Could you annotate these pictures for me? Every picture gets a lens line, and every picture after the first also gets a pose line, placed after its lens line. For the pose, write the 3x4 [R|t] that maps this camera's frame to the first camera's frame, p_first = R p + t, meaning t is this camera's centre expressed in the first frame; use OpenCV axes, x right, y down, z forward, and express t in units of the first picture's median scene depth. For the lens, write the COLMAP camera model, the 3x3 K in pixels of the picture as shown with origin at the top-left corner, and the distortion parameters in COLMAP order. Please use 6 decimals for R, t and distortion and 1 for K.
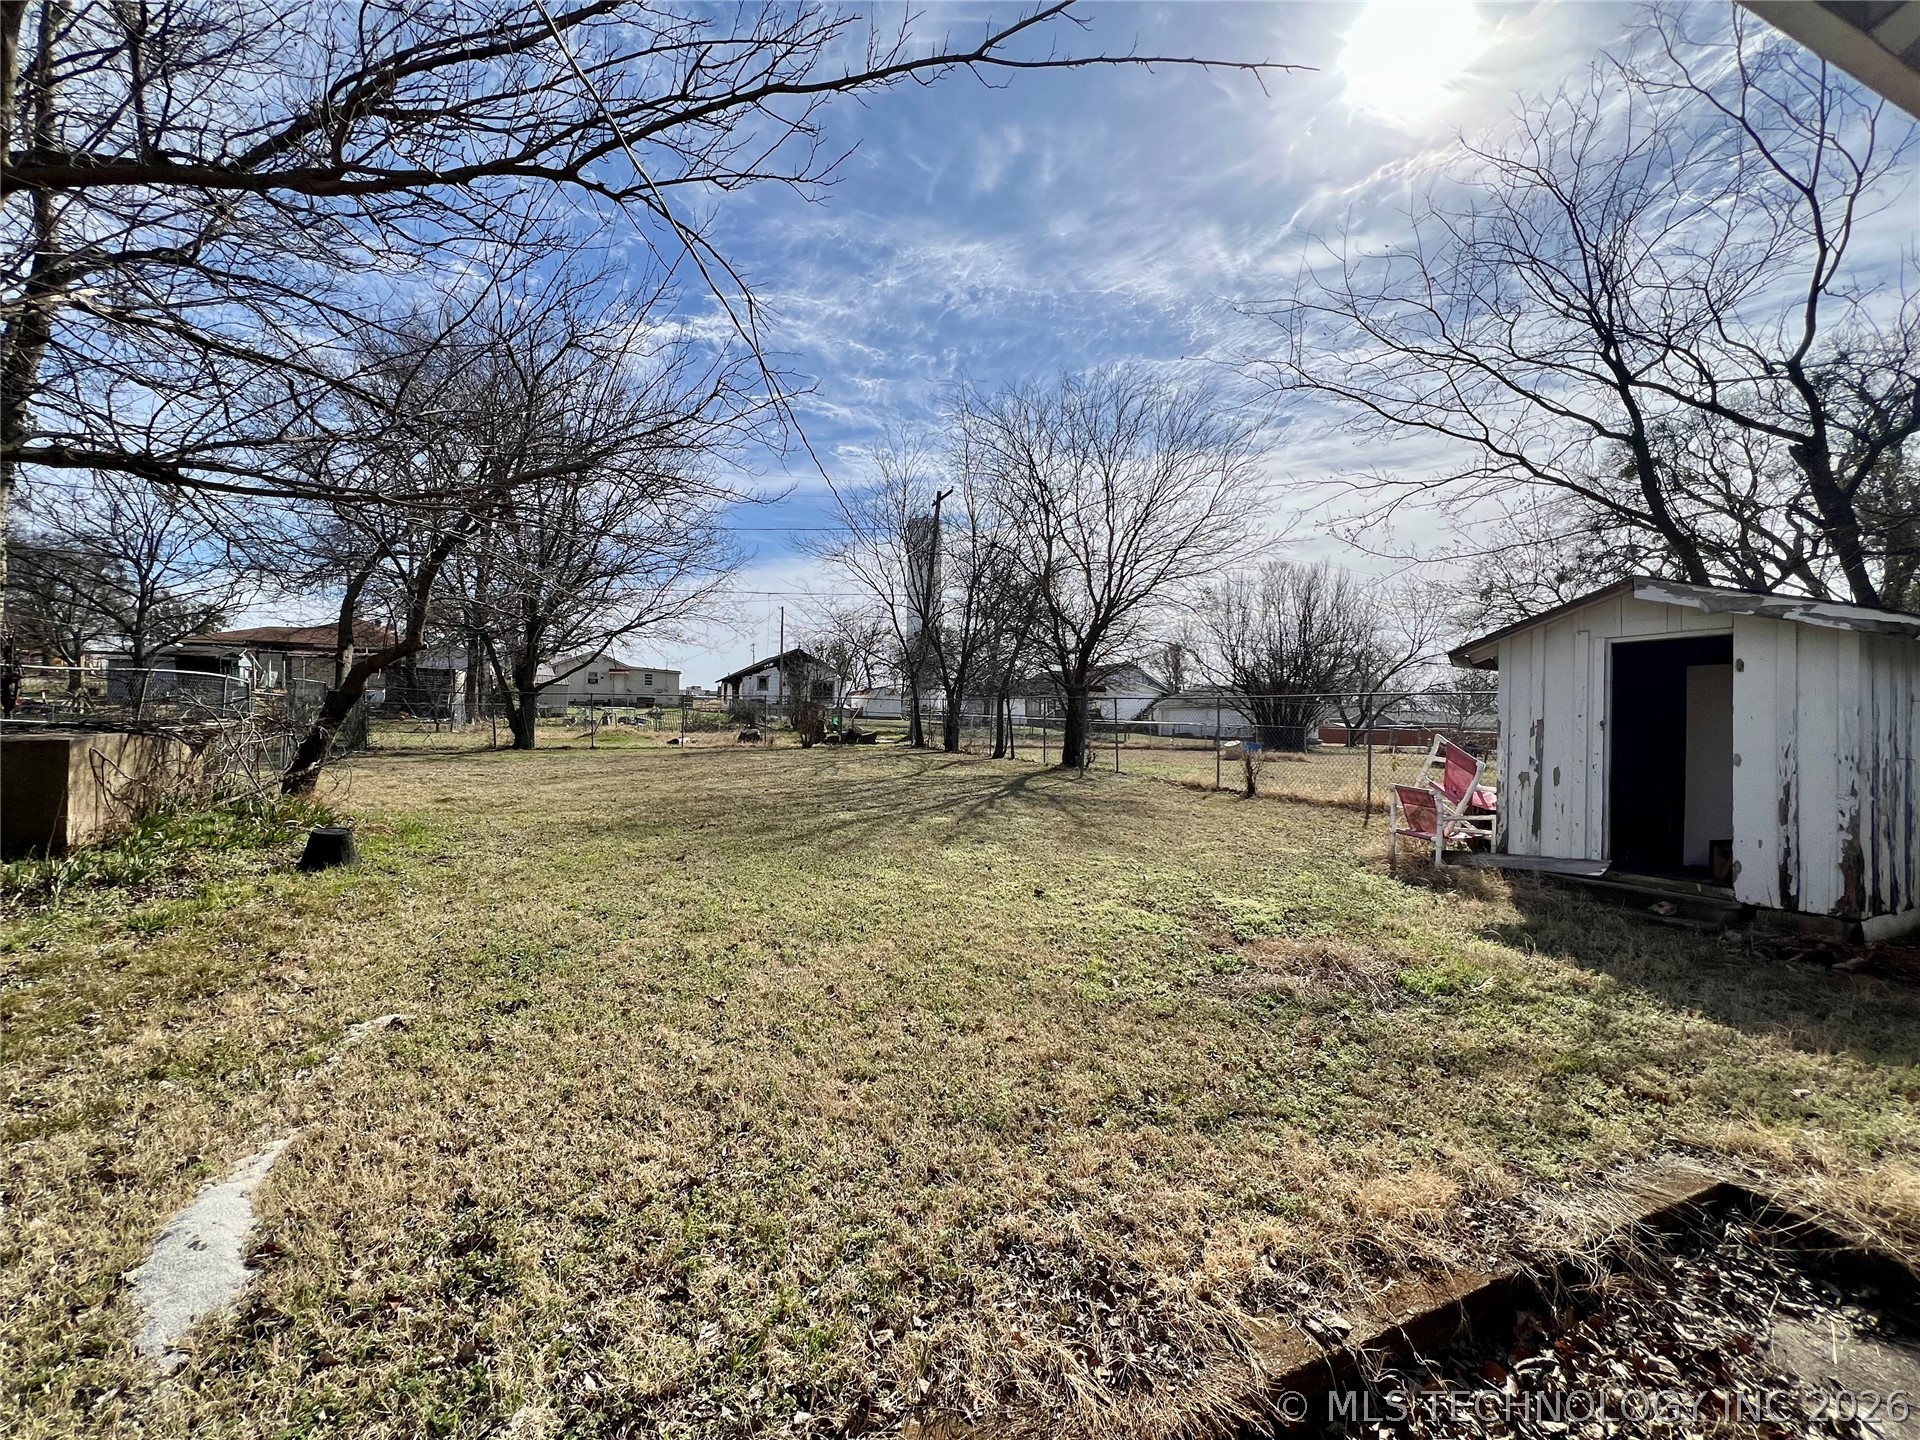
lens RADIAL K [[774.9, 0, 953.6], [0, 774.9, 715.7], [0, 0, 1]] dist [-0.000078, 0.000156]
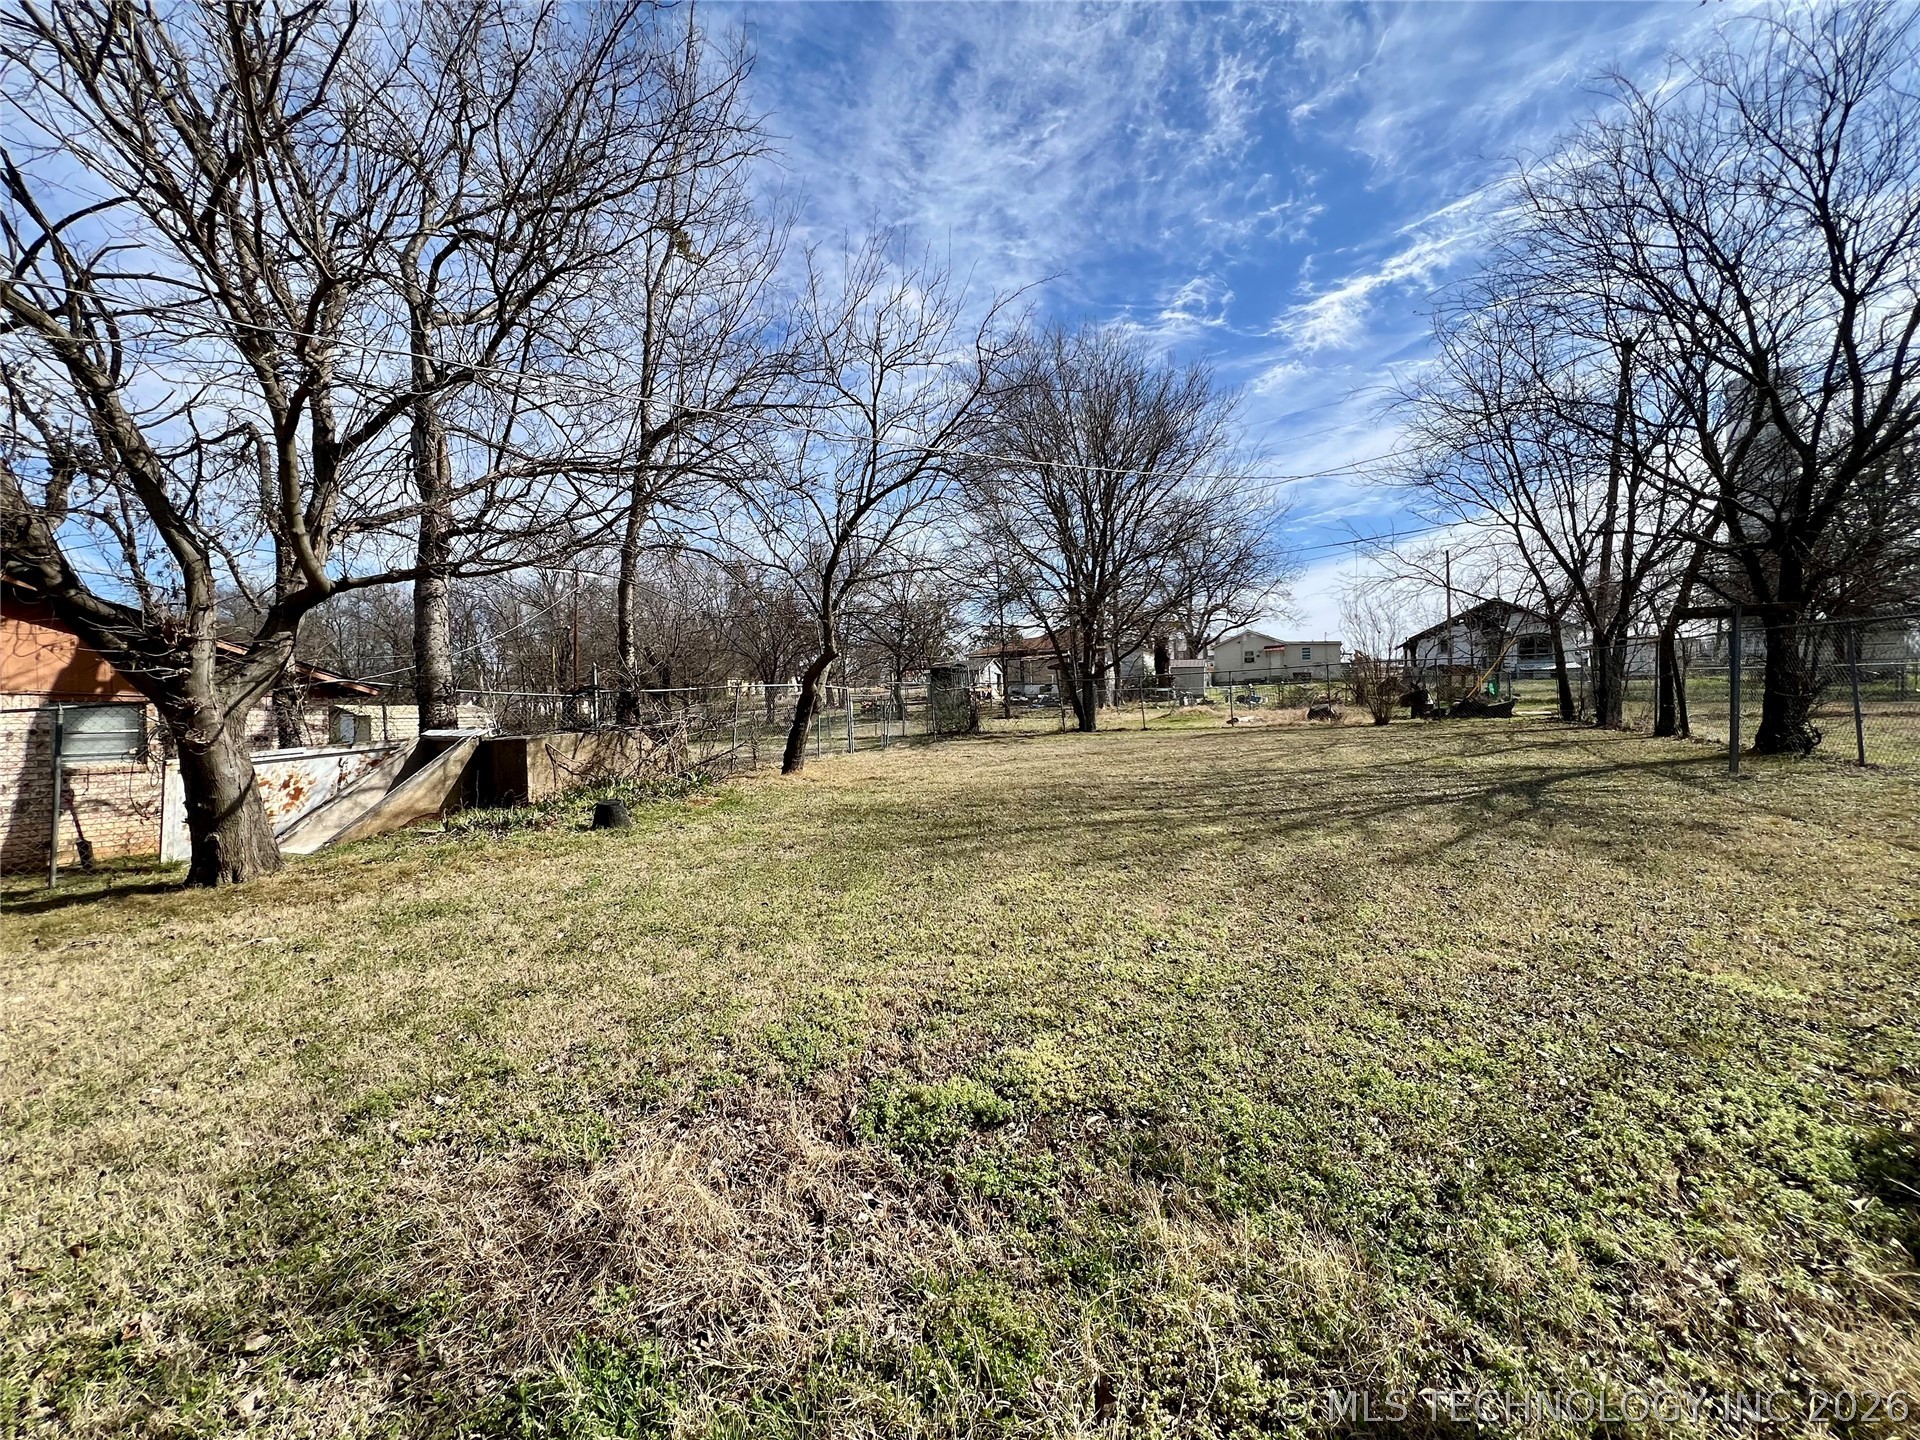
lens RADIAL K [[774.9, 0, 953.6], [0, 774.9, 715.7], [0, 0, 1]] dist [-0.000078, 0.000156]
pose [[0.647395, -0.029413, -0.761587, 0.175643], [0.052224, 0.998618, 0.005827, 0.004154], [0.760363, -0.043545, 0.648037, 0.136822]]
